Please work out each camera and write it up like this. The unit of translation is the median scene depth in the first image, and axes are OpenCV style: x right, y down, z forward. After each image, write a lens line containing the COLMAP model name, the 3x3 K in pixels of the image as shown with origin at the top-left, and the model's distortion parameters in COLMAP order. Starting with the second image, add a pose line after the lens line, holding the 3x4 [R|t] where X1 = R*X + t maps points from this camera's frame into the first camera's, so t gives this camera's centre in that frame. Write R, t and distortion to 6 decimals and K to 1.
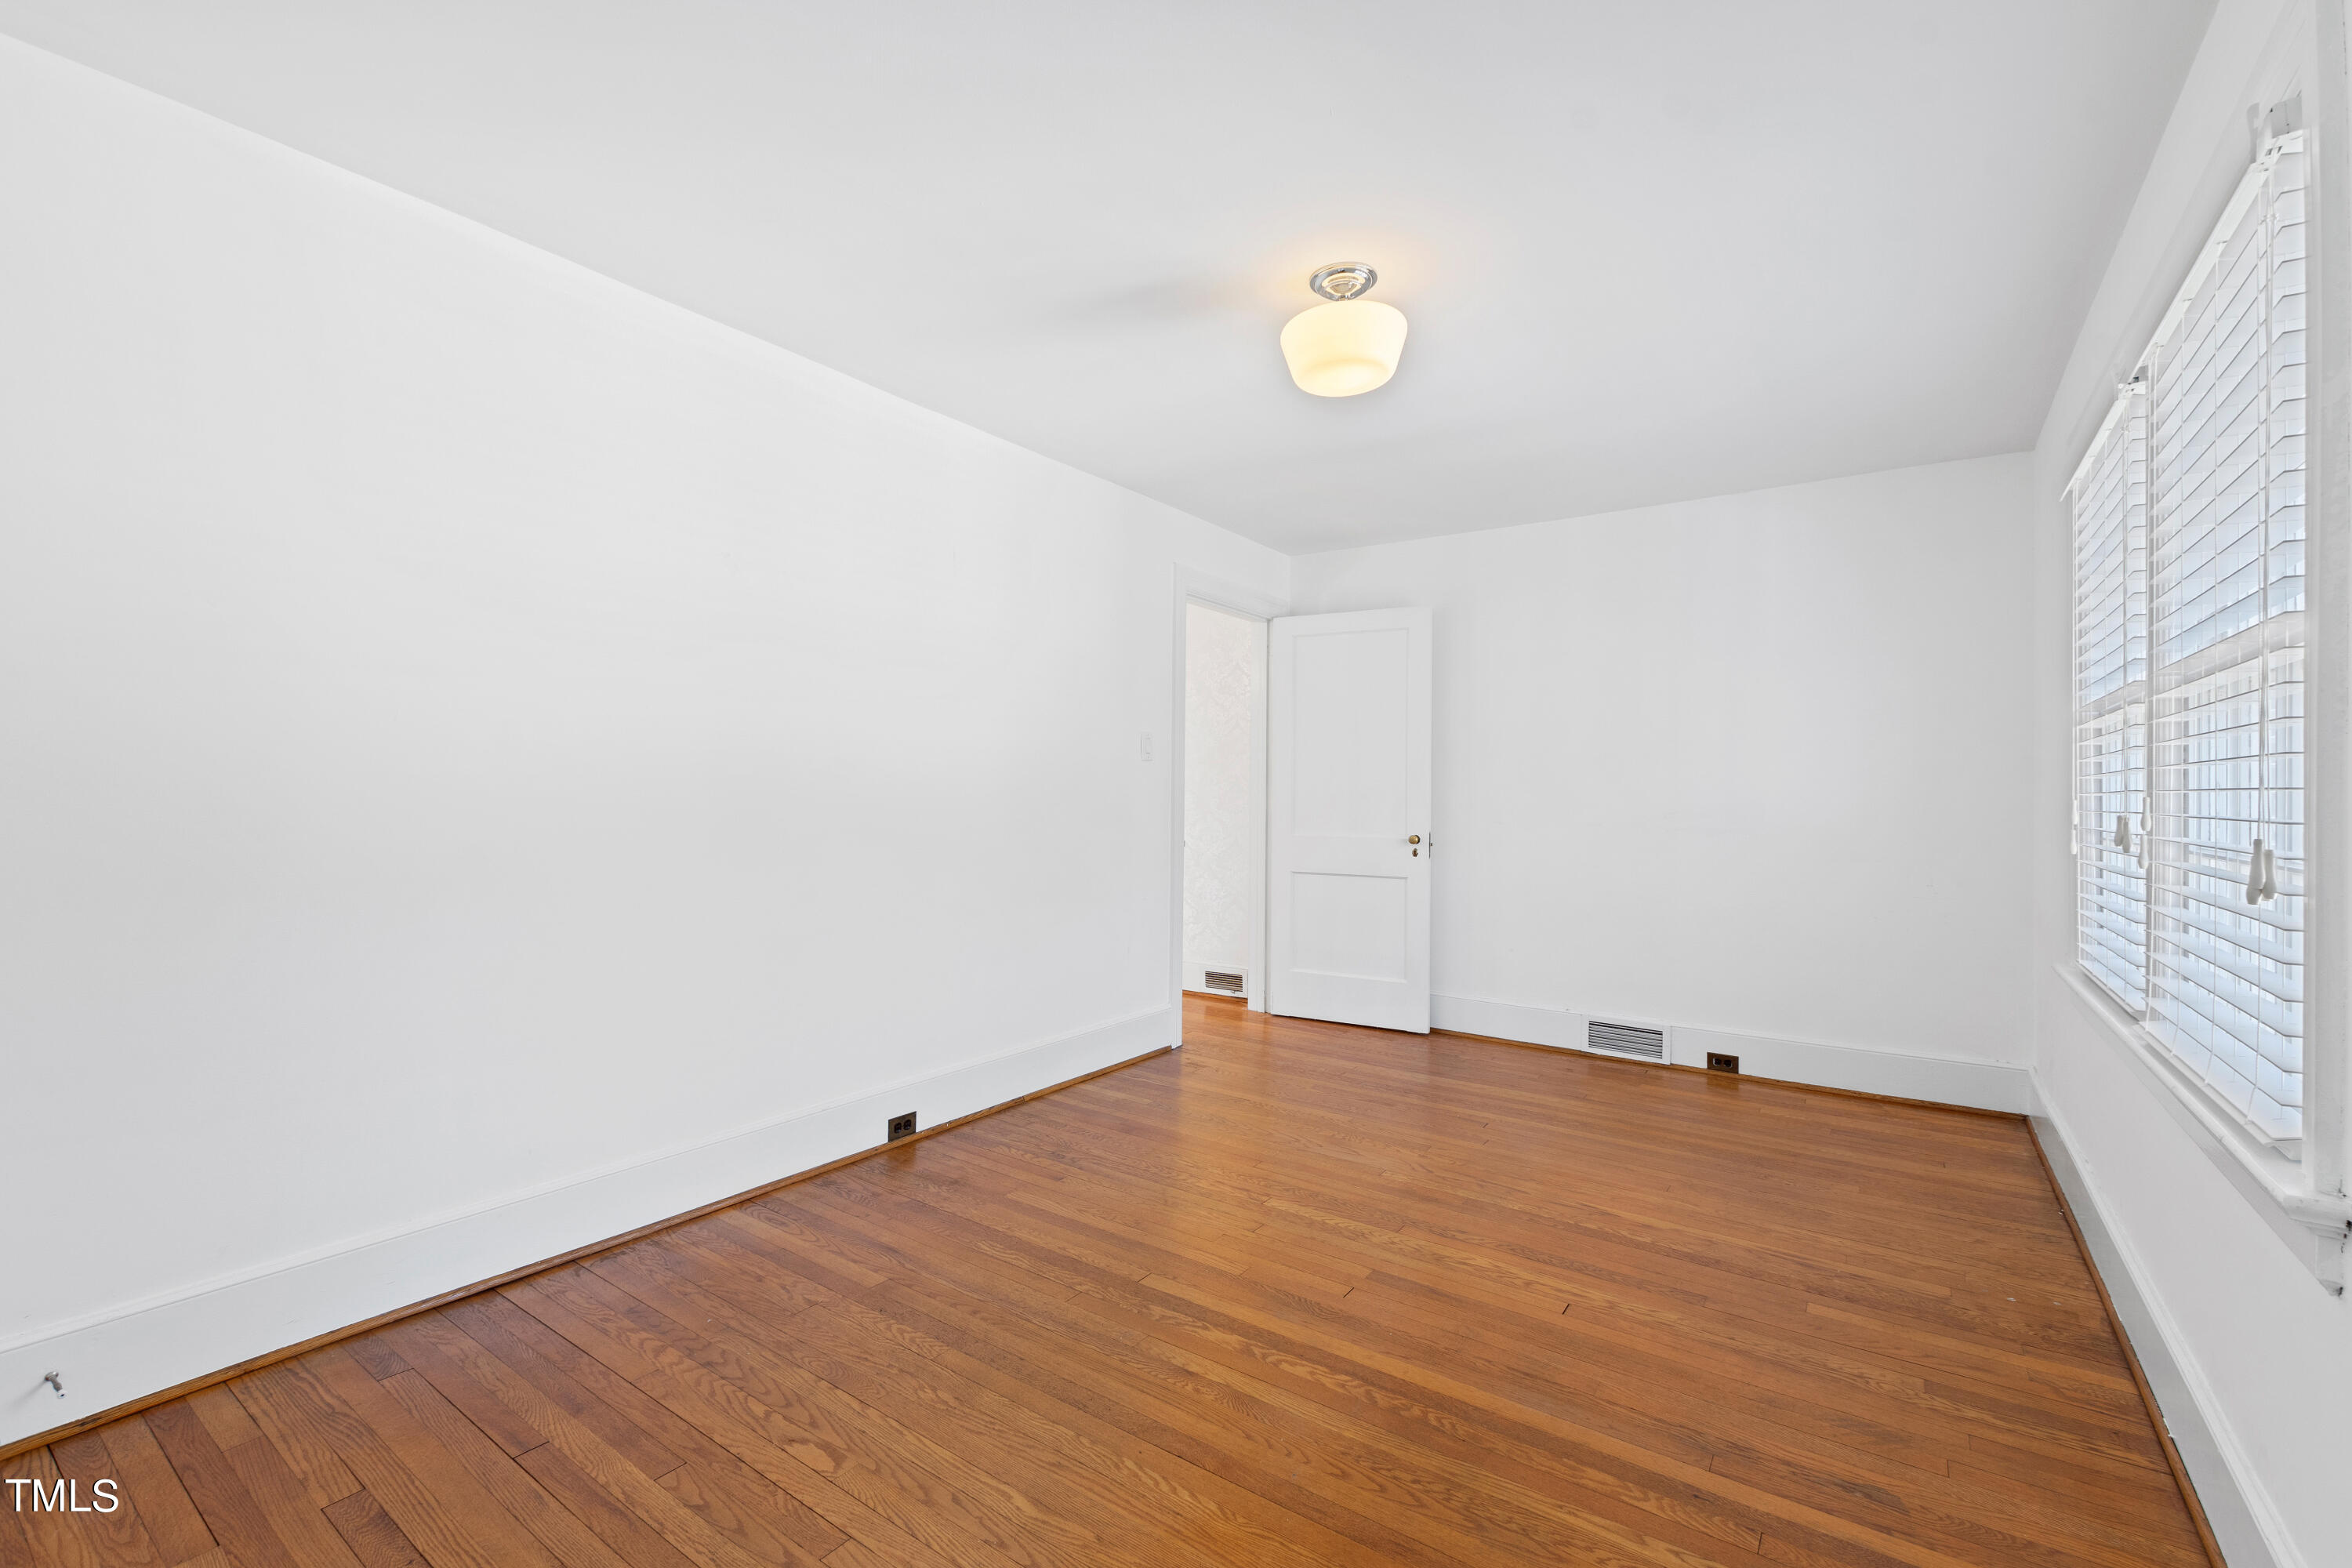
lens RADIAL K [[1026.9, 0, 1171.6], [0, 1026.9, 783.9], [0, 0, 1]] dist [0.012055, -0.000692]
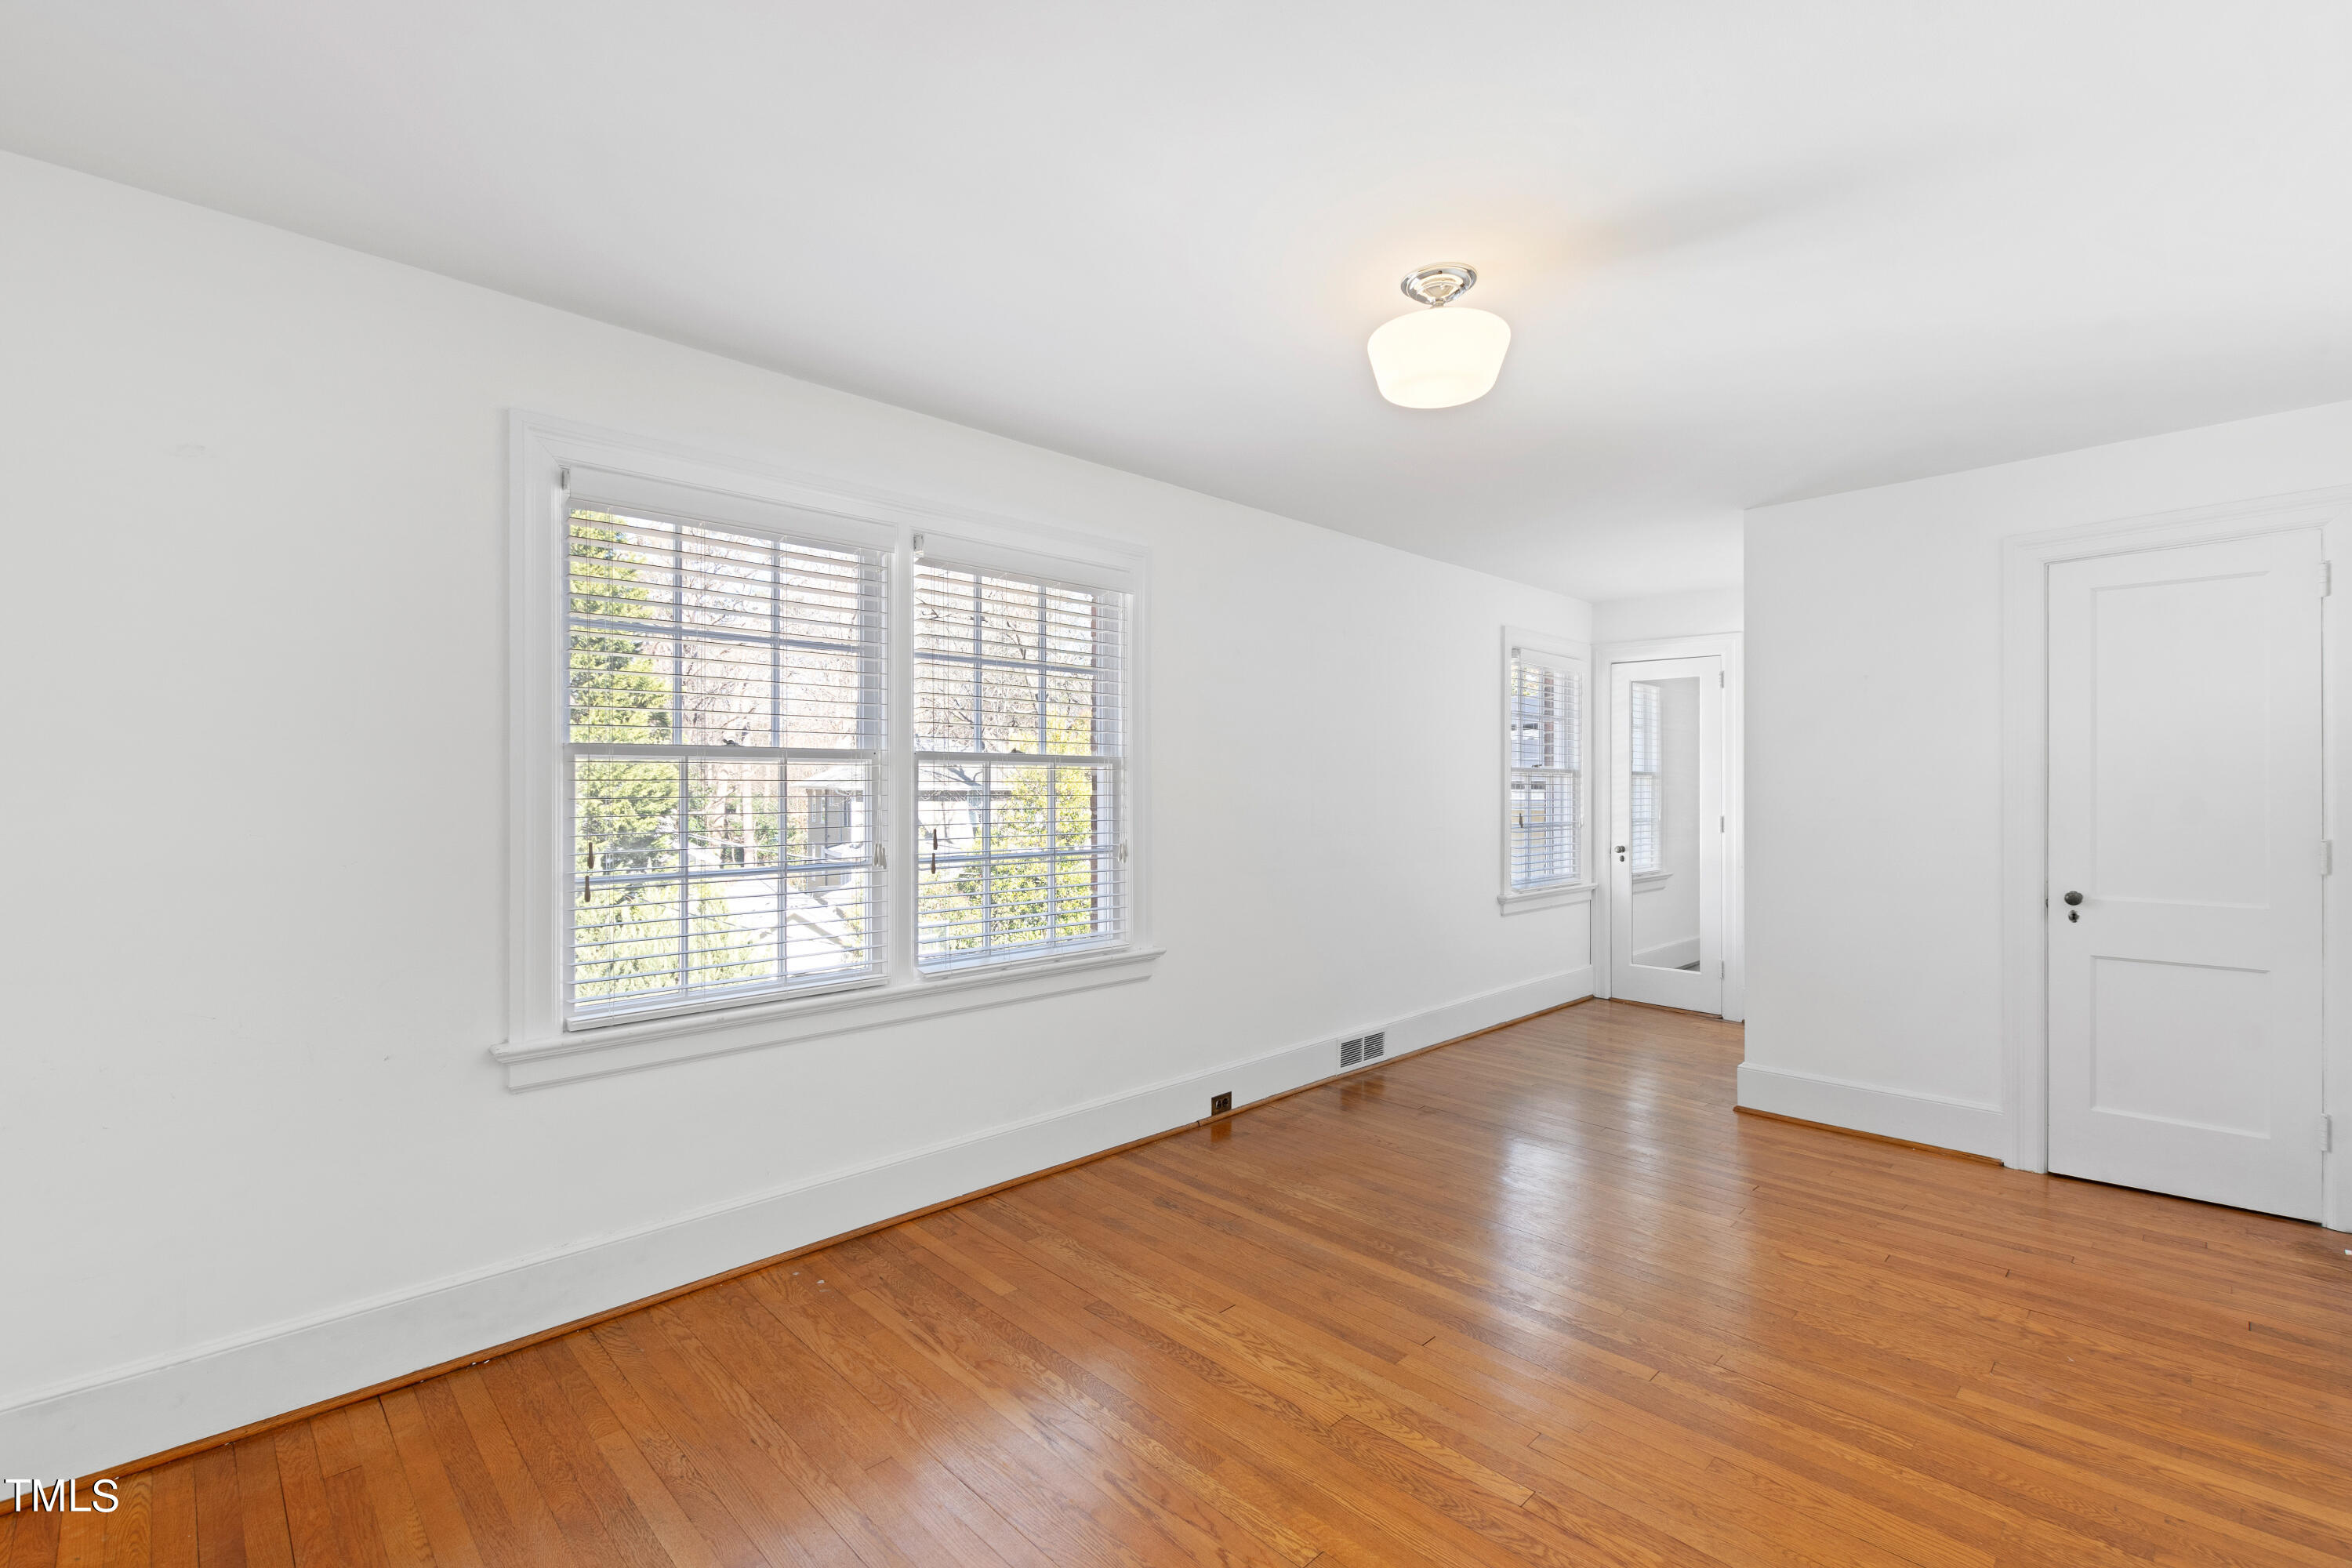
lens RADIAL K [[1026.9, 0, 1176.6], [0, 1026.9, 786.1], [0, 0, 1]] dist [0.012055, -0.000692]
pose [[-0.983398, -0.014051, 0.180917, 0.249932], [-0.015040, 0.999879, -0.004092, -0.040180], [-0.180837, -0.006745, -0.983490, 2.121748]]
